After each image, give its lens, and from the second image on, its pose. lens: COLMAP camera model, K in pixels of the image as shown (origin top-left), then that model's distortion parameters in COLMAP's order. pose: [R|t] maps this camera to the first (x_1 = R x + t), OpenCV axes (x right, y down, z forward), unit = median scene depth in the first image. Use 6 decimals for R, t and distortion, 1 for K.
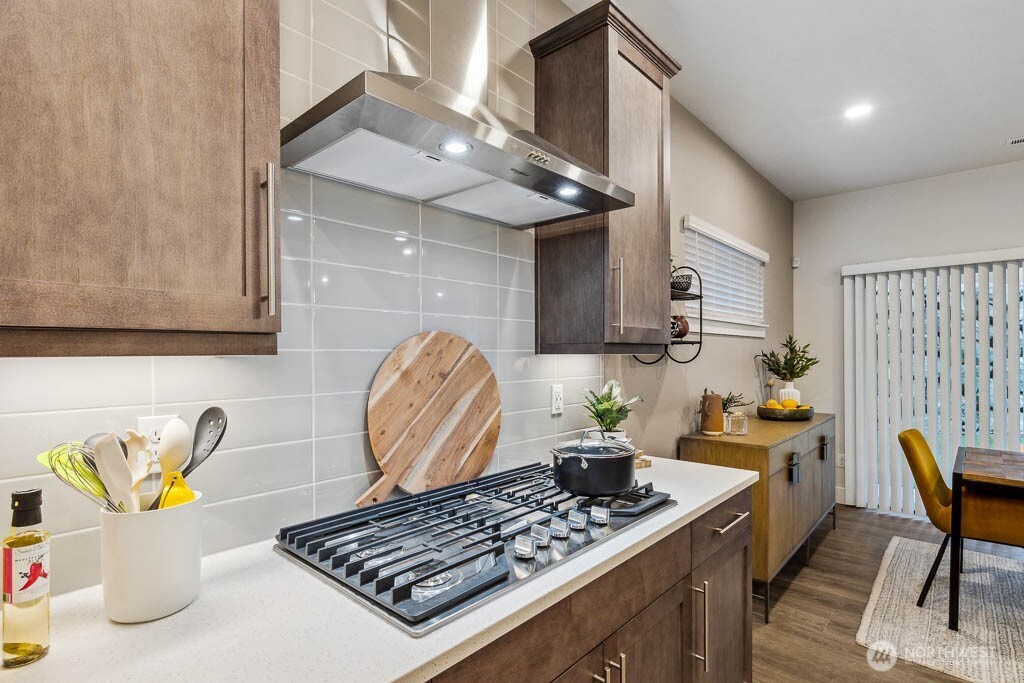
lens RADIAL K [[505.6, 0, 519.8], [0, 505.6, 353.7], [0, 0, 1]] dist [-0.000305, -0.000668]
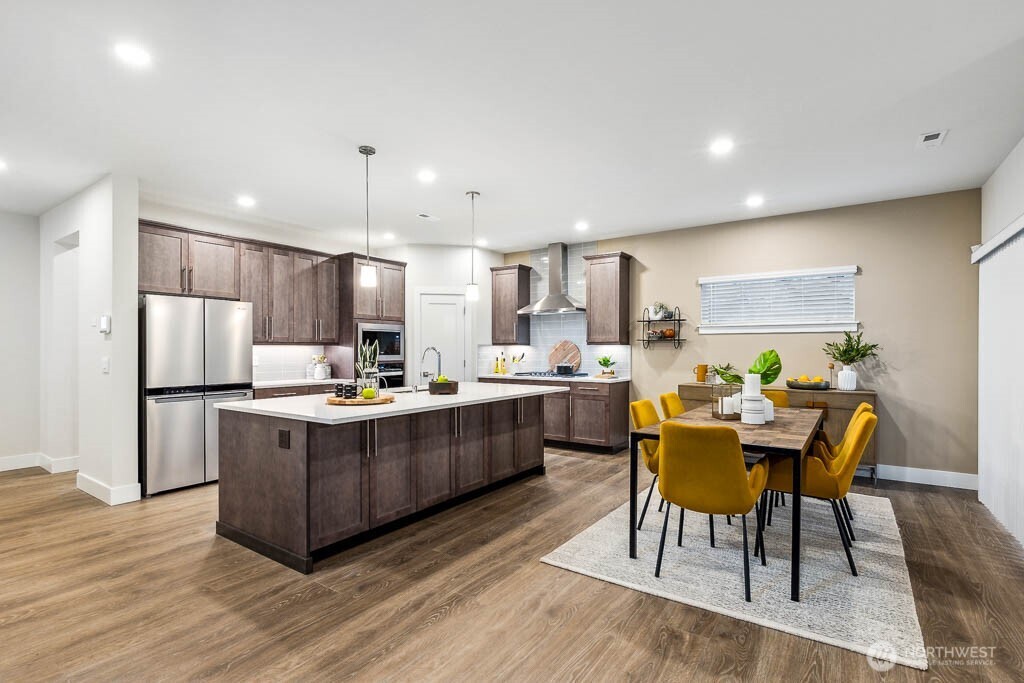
lens RADIAL K [[483.3, 0, 514.5], [0, 483.3, 344.1], [0, 0, 1]] dist [-0.002898, -0.000157]
pose [[0.124495, -0.010663, -0.992163, 2.218776], [-0.004093, 0.999928, -0.011260, 0.021987], [0.992212, 0.005463, 0.124442, -0.007702]]
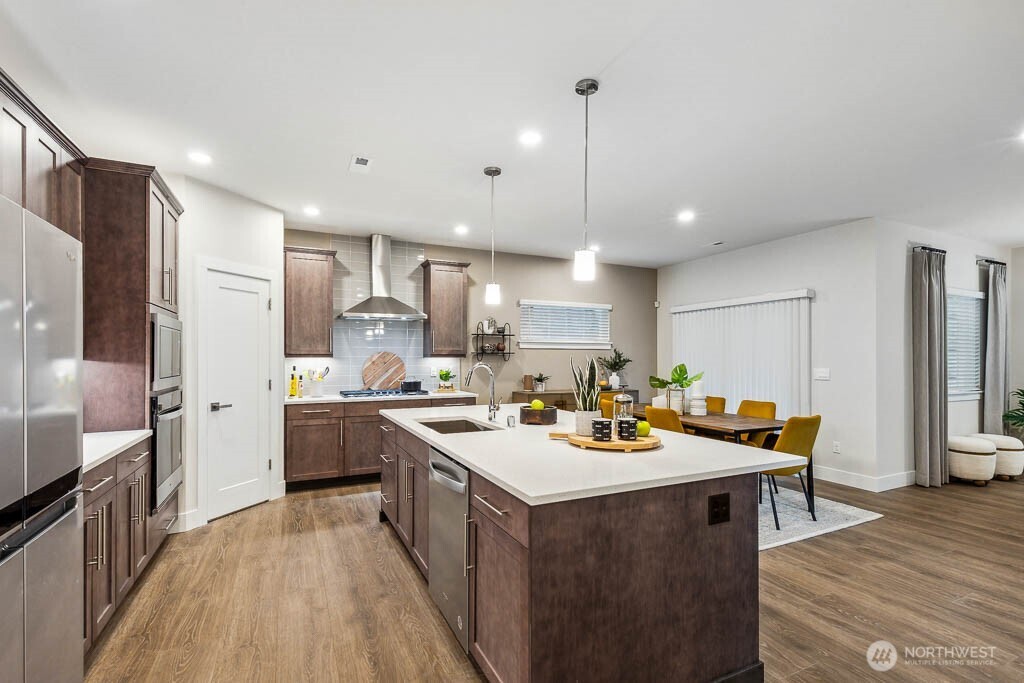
lens RADIAL K [[468.7, 0, 513.5], [0, 468.7, 353.0], [0, 0, 1]] dist [0.009349, -0.003179]
pose [[0.923748, -0.002720, -0.382991, 1.149983], [-0.002419, 0.999913, -0.012934, 0.005997], [0.382993, 0.012875, 0.923662, -1.056652]]
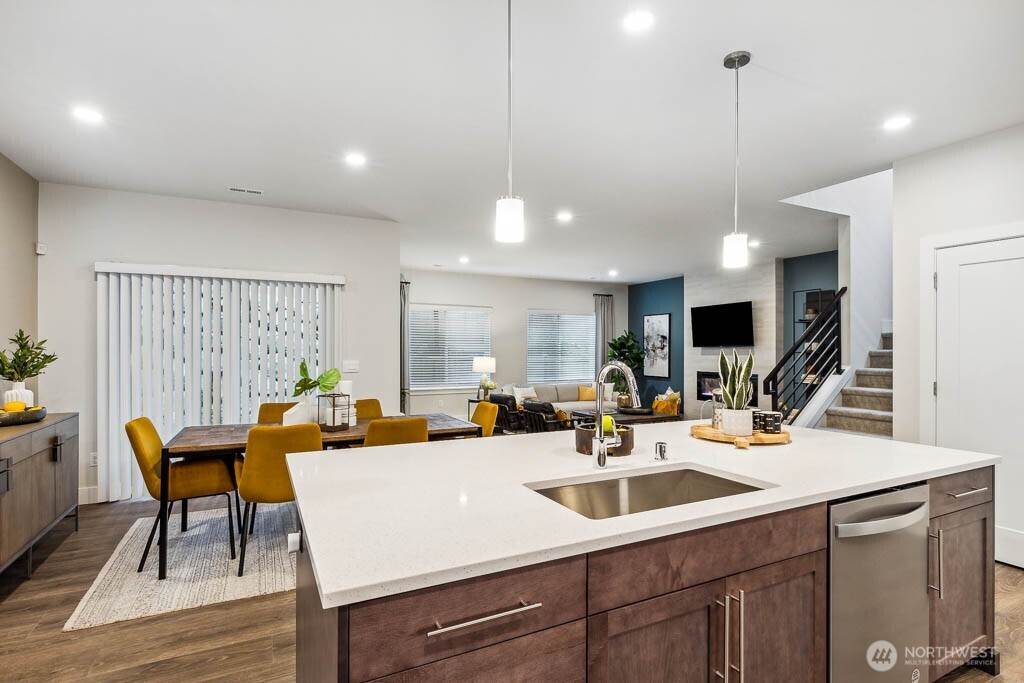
lens RADIAL K [[505.6, 0, 516.4], [0, 505.6, 347.6], [0, 0, 1]] dist [-0.000305, -0.000668]
pose [[0.367444, 0.004763, 0.930034, 0.038038], [0.000592, 0.999985, -0.005355, 0.000373], [-0.930046, 0.002518, 0.367436, -0.190761]]
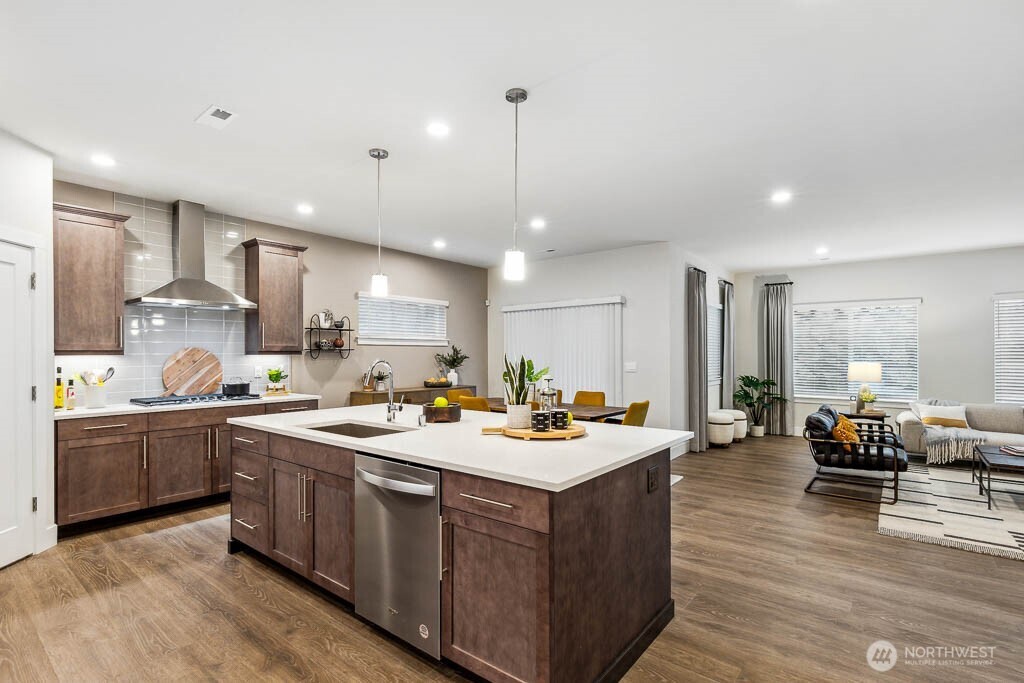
lens RADIAL K [[483.3, 0, 515.8], [0, 483.3, 351.0], [0, 0, 1]] dist [-0.002898, -0.000157]
pose [[0.998395, -0.002498, 0.056583, 0.894937], [0.003073, 0.999945, -0.010077, 0.006887], [-0.056554, 0.010235, 0.998347, -1.134306]]
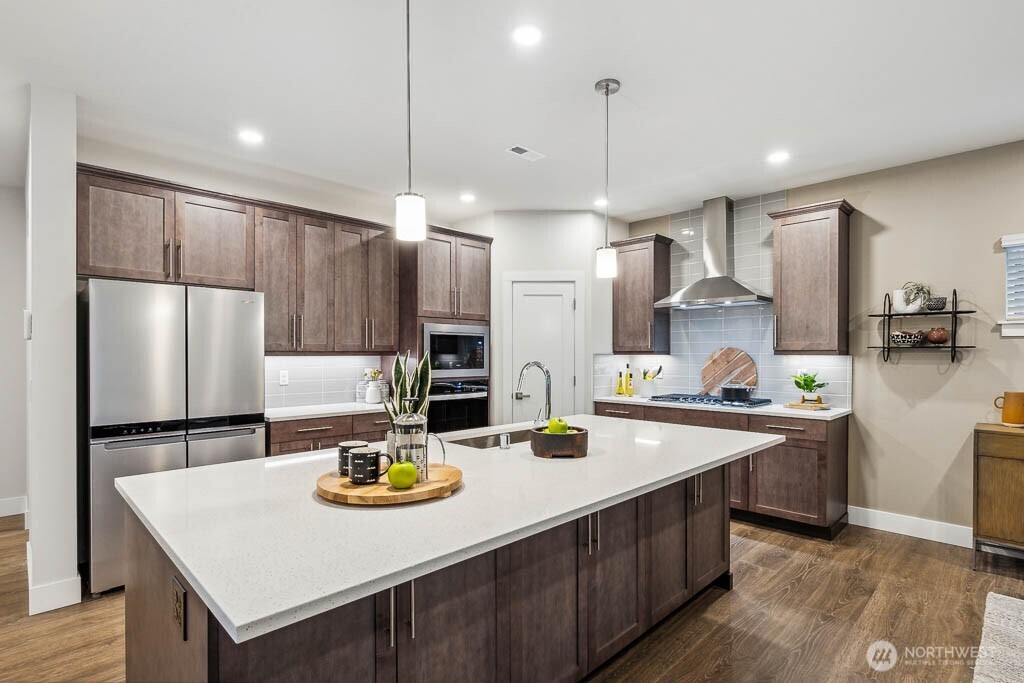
lens RADIAL K [[505.6, 0, 514.7], [0, 505.6, 351.0], [0, 0, 1]] dist [-0.000305, -0.000668]
pose [[-0.056526, -0.005897, -0.998384, 1.561620], [-0.005218, 0.999971, -0.005611, 0.000465], [0.998387, 0.004892, -0.056555, -0.061864]]
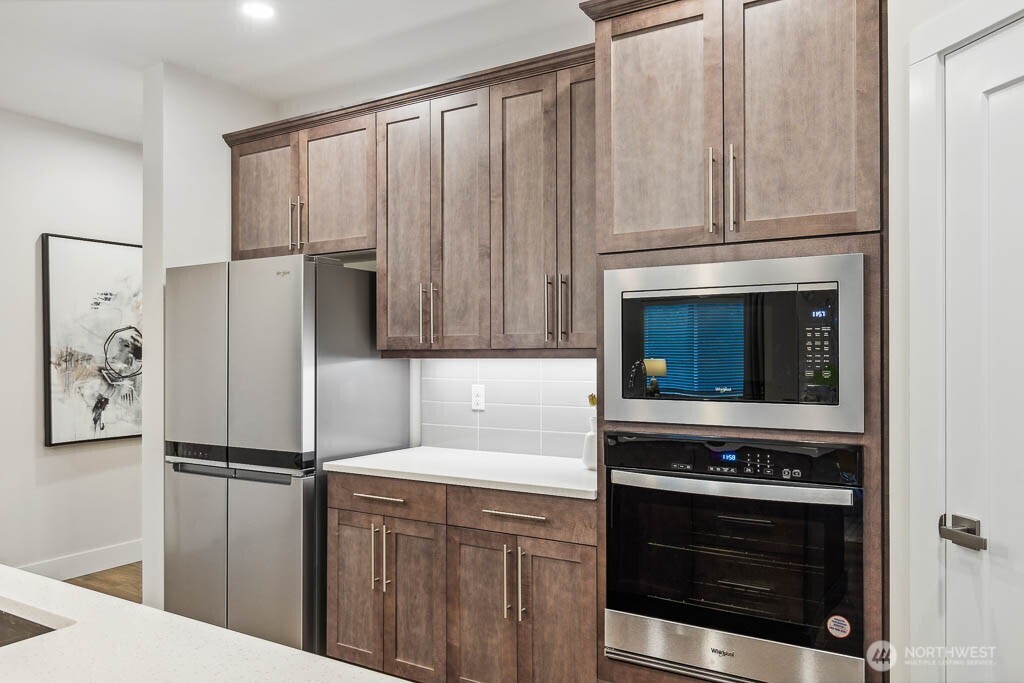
lens RADIAL K [[742.5, 0, 512.6], [0, 742.5, 349.3], [0, 0, 1]] dist [-0.003029, 0.000366]
pose [[-0.983527, 0.000701, -0.180762, 0.310908], [0.001752, 0.999982, -0.005657, 0.001734], [0.180754, -0.005880, -0.983511, 0.368410]]
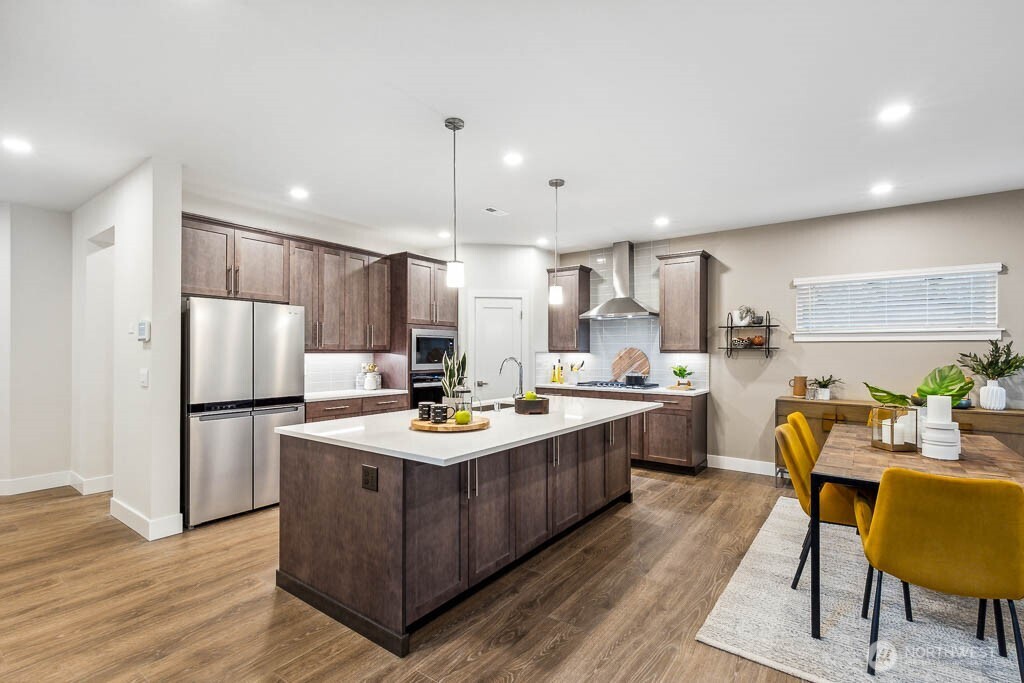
lens RADIAL K [[468.7, 0, 512.7], [0, 468.7, 345.1], [0, 0, 1]] dist [0.009349, -0.003179]
pose [[0.095267, -0.014653, -0.995344, 1.956093], [-0.007000, 0.999857, -0.015390, 0.000868], [0.995427, 0.008433, 0.095151, -0.197954]]
